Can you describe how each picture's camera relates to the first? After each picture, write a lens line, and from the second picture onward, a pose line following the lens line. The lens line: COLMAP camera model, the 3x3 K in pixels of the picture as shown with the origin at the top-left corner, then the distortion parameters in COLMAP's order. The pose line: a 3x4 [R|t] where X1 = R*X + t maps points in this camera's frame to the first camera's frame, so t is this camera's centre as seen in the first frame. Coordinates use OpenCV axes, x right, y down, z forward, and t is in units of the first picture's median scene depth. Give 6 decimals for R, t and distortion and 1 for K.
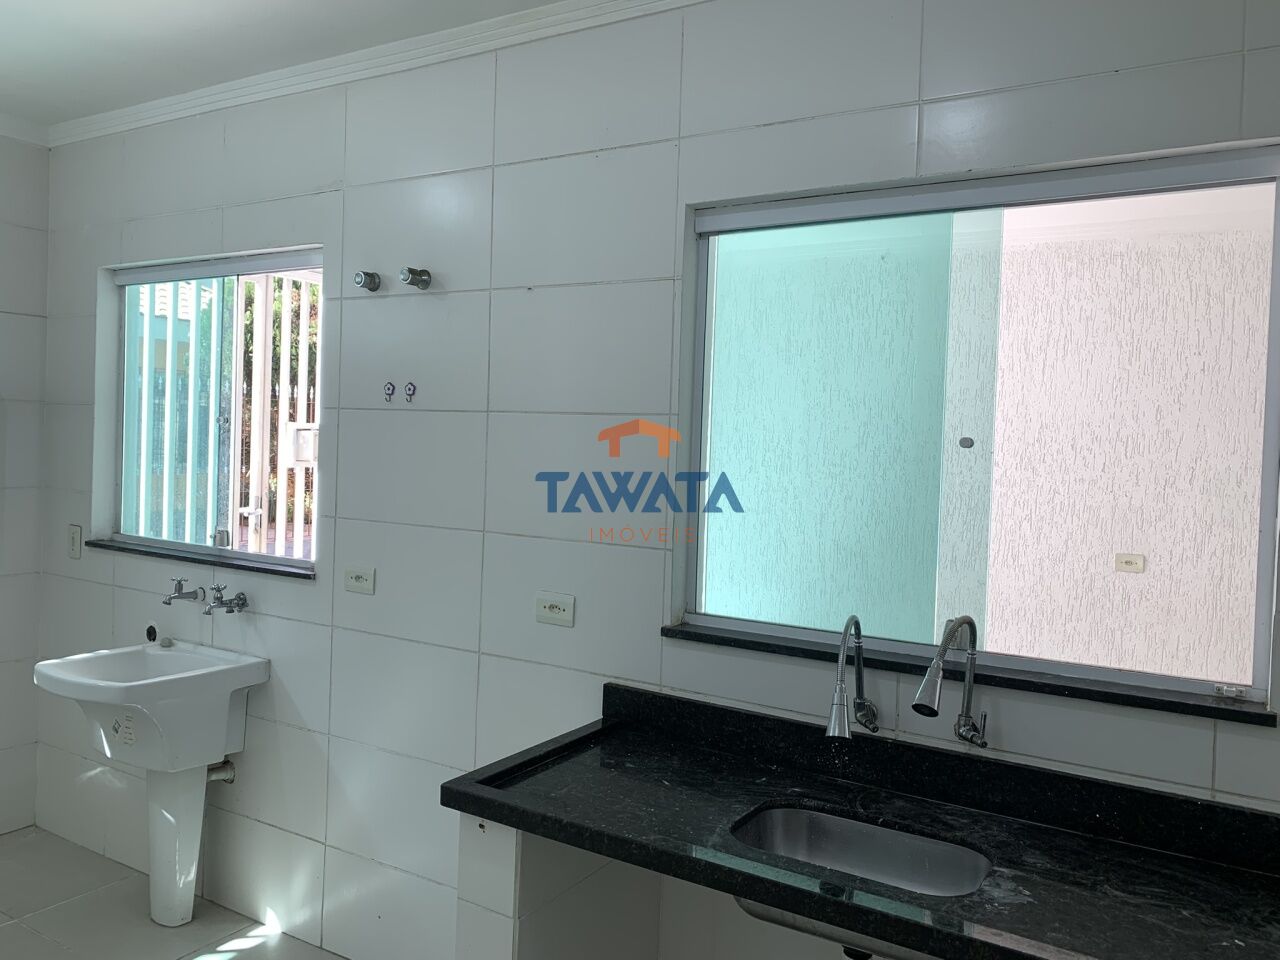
lens RADIAL K [[906.0, 0, 642.8], [0, 906.0, 469.4], [0, 0, 1]] dist [0.019634, -0.003936]
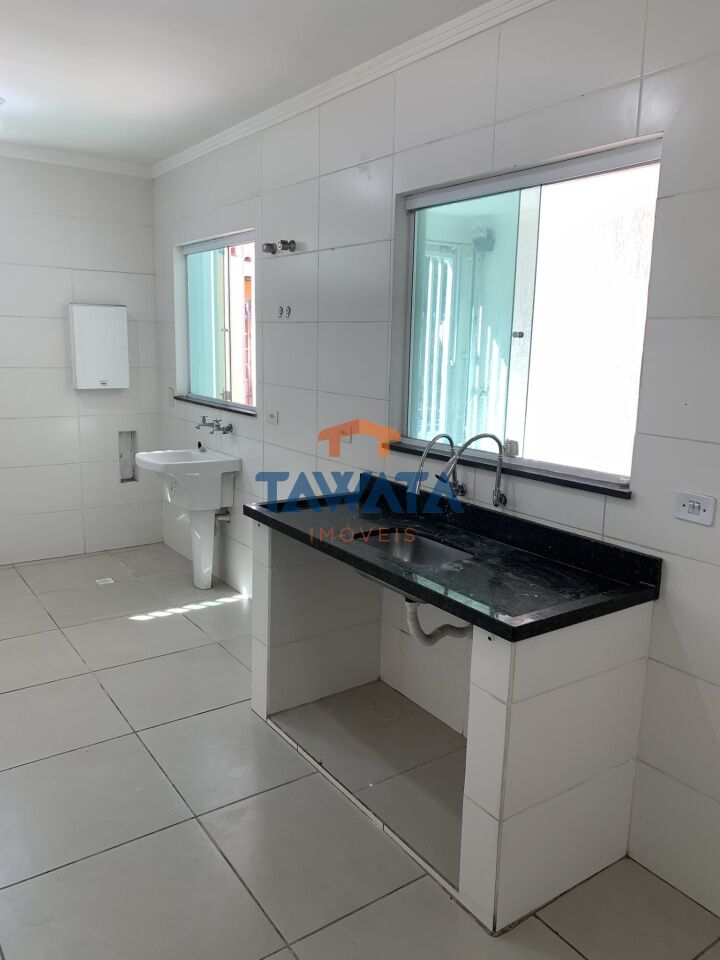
lens RADIAL K [[732.2, 0, 363.8], [0, 732.2, 478.8], [0, 0, 1]] dist [0.032382, -0.049002]
pose [[0.903097, 0.065720, -0.424379, 0.505180], [-0.000906, 0.988510, 0.151154, 0.021499], [0.429436, -0.136122, 0.892779, -0.269957]]
